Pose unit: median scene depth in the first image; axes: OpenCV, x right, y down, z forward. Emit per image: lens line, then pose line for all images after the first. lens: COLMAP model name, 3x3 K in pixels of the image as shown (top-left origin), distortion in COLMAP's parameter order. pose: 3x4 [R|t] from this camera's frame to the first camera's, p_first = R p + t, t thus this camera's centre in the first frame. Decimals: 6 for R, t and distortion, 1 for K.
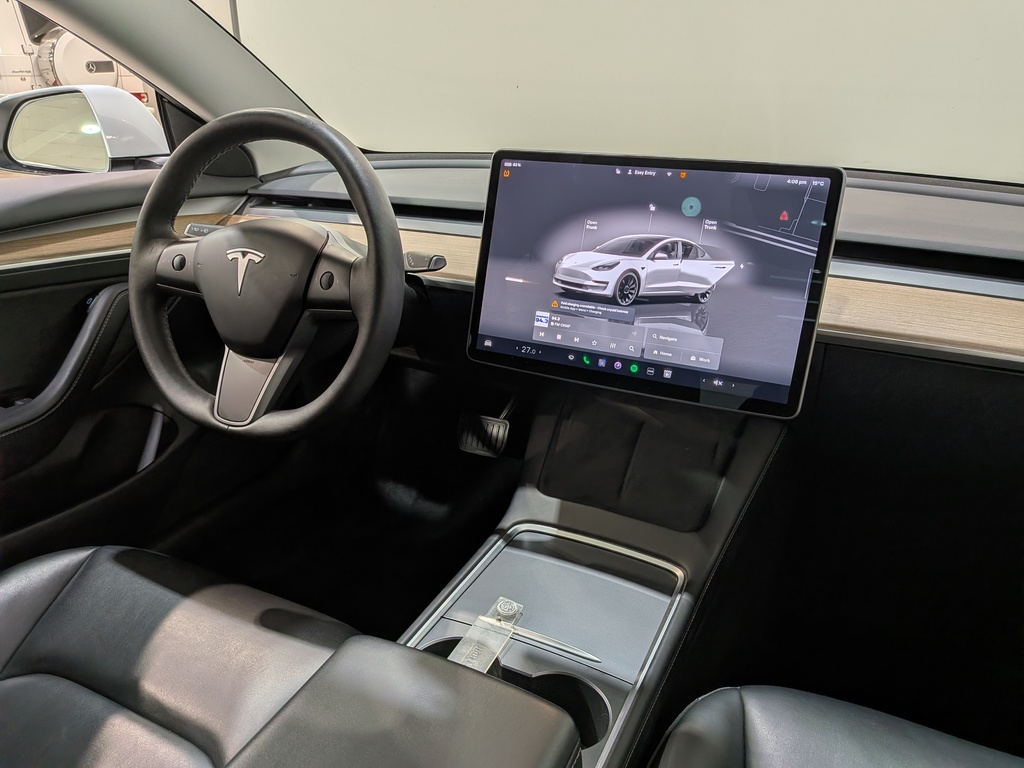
lens RADIAL K [[732.0, 0, 504.5], [0, 732.0, 398.7], [0, 0, 1]] dist [0.055025, -0.091593]
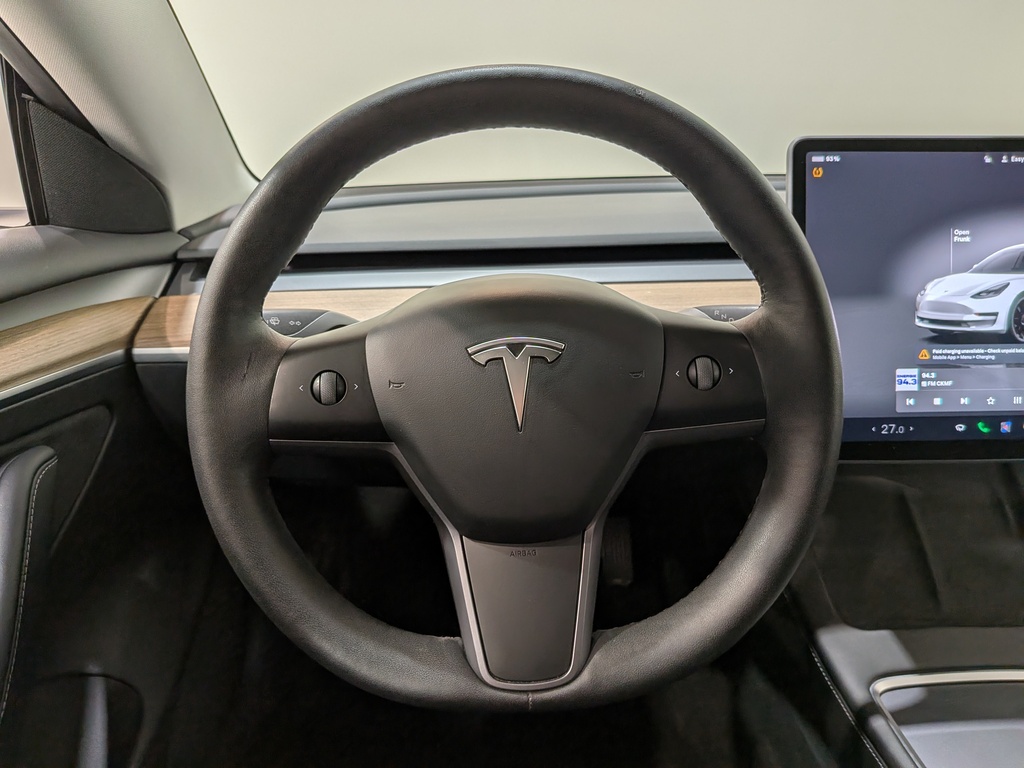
lens RADIAL K [[732.0, 0, 516.1], [0, 732.0, 403.3], [0, 0, 1]] dist [0.055025, -0.091593]
pose [[0.887196, -0.172489, 0.427937, -0.576117], [0.200199, 0.979547, -0.020224, -0.149753], [-0.415696, 0.103615, 0.903582, 0.554819]]
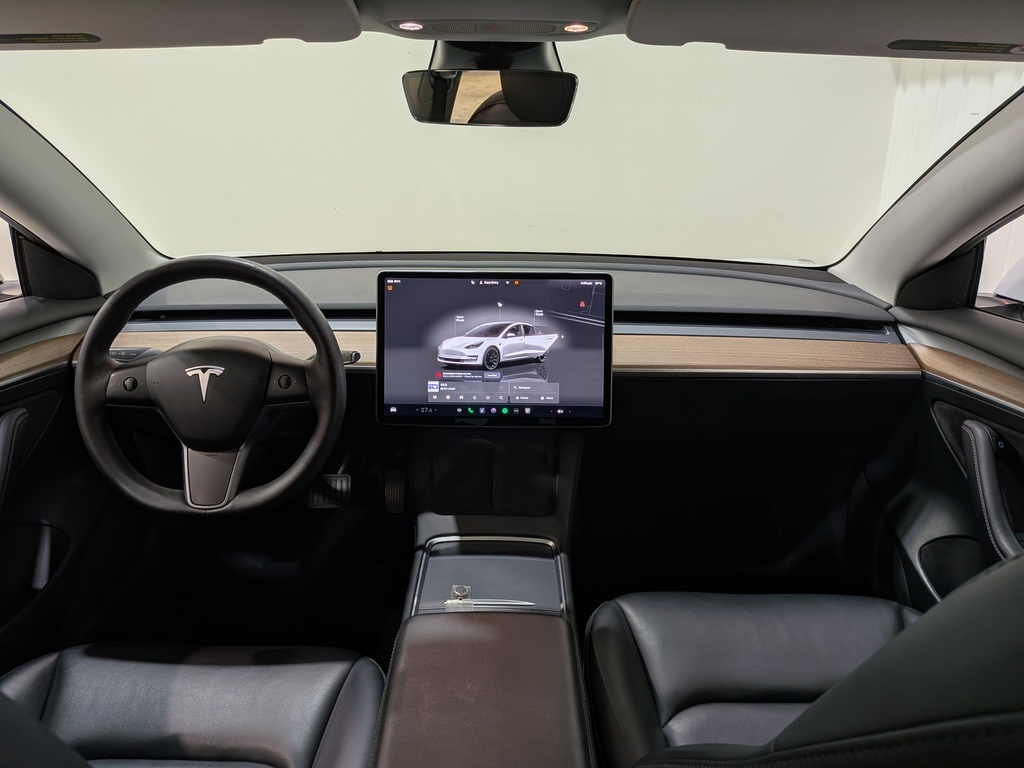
lens RADIAL K [[732.0, 0, 504.6], [0, 732.0, 384.6], [0, 0, 1]] dist [0.055025, -0.091593]
pose [[0.901470, -0.141926, 0.408913, -0.410717], [0.174702, 0.983650, -0.043733, -0.028027], [-0.396020, 0.110862, 0.911525, -0.344151]]
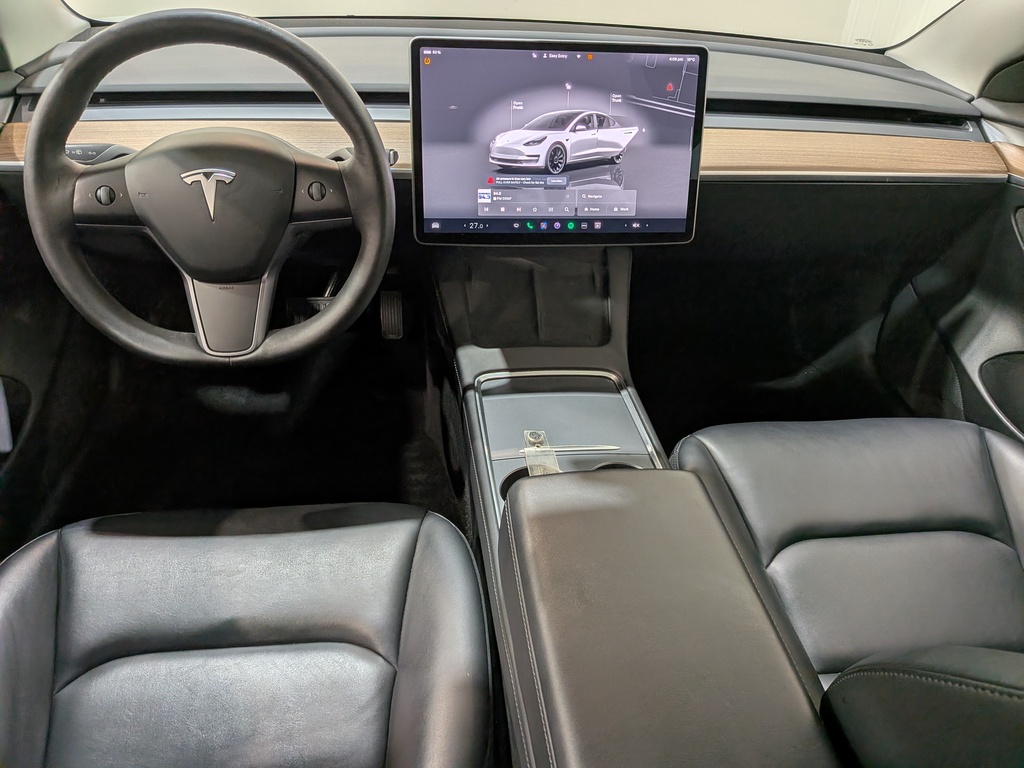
lens RADIAL K [[732.0, 0, 508.5], [0, 732.0, 387.1], [0, 0, 1]] dist [0.055025, -0.091593]
pose [[0.839383, -0.279431, 0.466213, -0.546351], [0.181599, 0.952618, 0.244008, -0.099973], [-0.512307, -0.120152, 0.850356, -0.023007]]
